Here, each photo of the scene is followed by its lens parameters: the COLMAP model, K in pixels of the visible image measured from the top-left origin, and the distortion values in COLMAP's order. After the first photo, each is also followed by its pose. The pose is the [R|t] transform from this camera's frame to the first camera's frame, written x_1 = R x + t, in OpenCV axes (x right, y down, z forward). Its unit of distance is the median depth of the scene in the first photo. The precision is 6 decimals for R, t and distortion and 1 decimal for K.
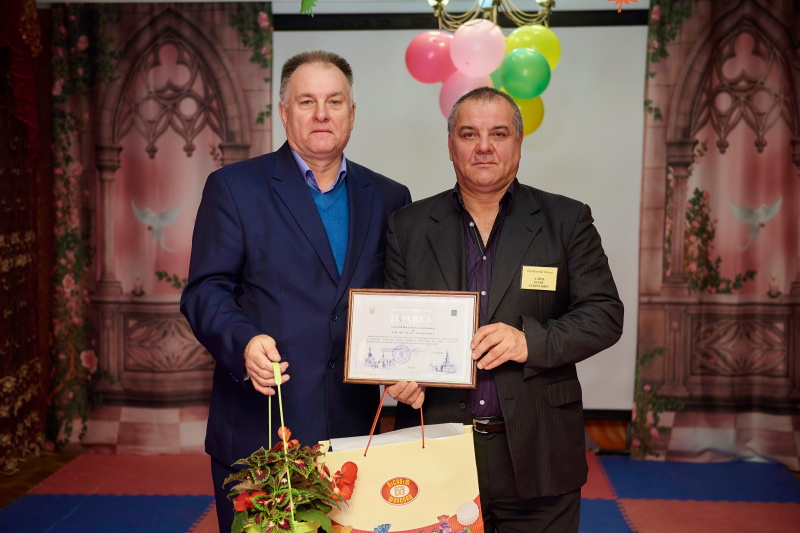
lens RADIAL K [[1260.8, 0, 381.3], [0, 1260.8, 280.2], [0, 0, 1]] dist [0.123257, 0.000000]
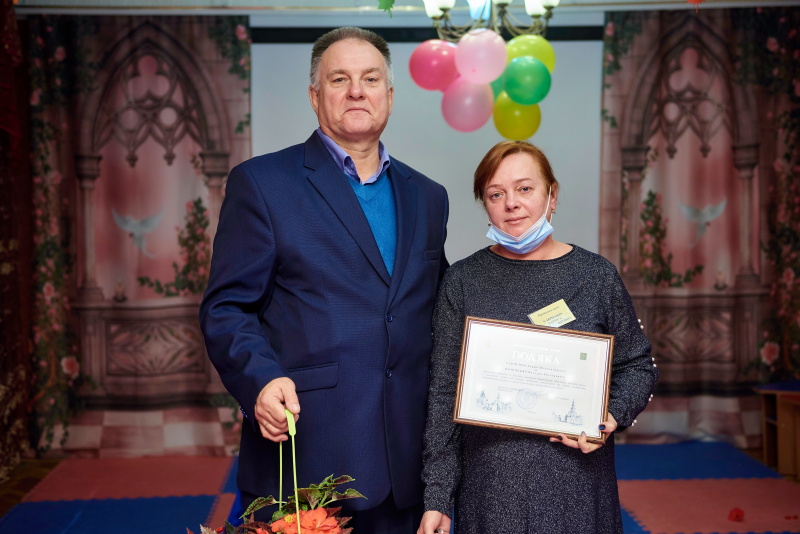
lens RADIAL K [[1153.6, 0, 409.2], [0, 1153.6, 266.9], [0, 0, 1]] dist [0.108666, 0.000000]
pose [[0.992086, -0.018515, 0.124187, -0.077464], [0.020477, 0.999685, -0.014538, 0.002879], [-0.123879, 0.016966, 0.992152, 0.043708]]
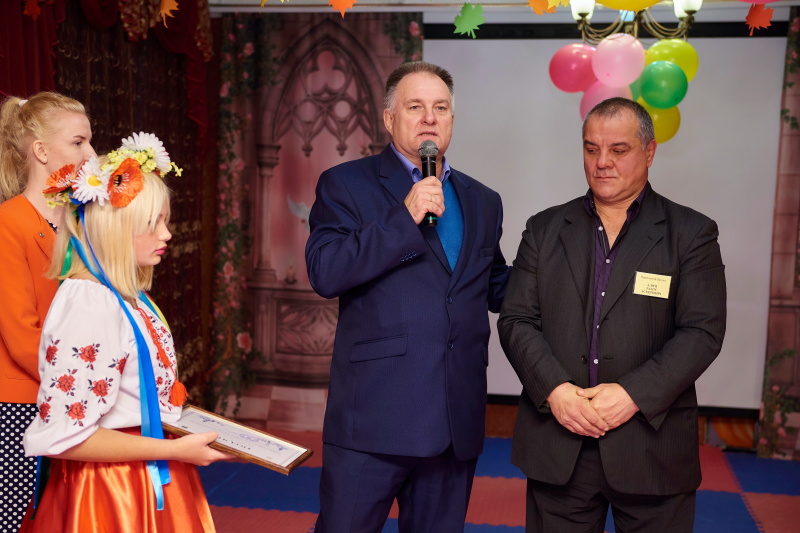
lens RADIAL K [[1260.8, 0, 380.9], [0, 1260.8, 272.9], [0, 0, 1]] dist [0.123257, 0.000000]
pose [[0.994362, 0.030389, -0.101594, -0.006473], [-0.030780, 0.999524, -0.002284, 0.003437], [0.101476, 0.005398, 0.994823, -0.063146]]
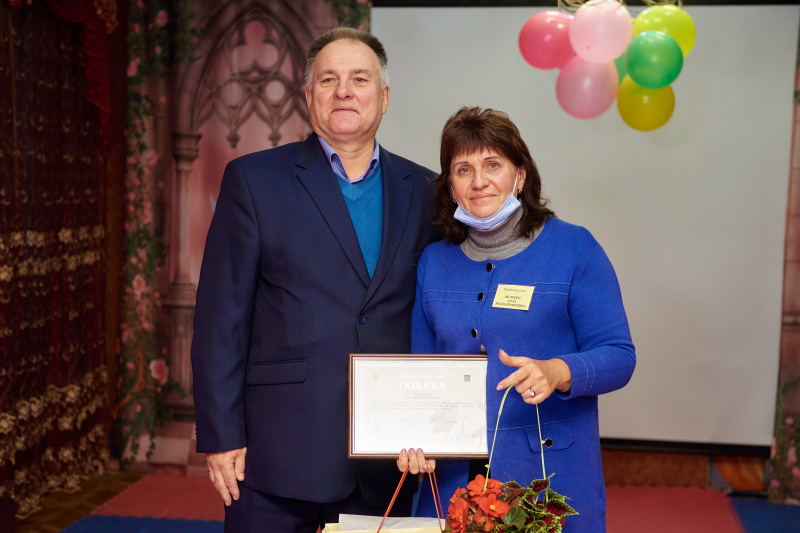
lens RADIAL K [[1457.5, 0, 389.9], [0, 1457.5, 291.0], [0, 0, 1]] dist [0.121400, 0.000000]
pose [[0.997399, 0.025064, -0.067578, 0.002115], [-0.025044, 0.999686, 0.001154, 0.001332], [0.067586, 0.000541, 0.997713, -0.025856]]
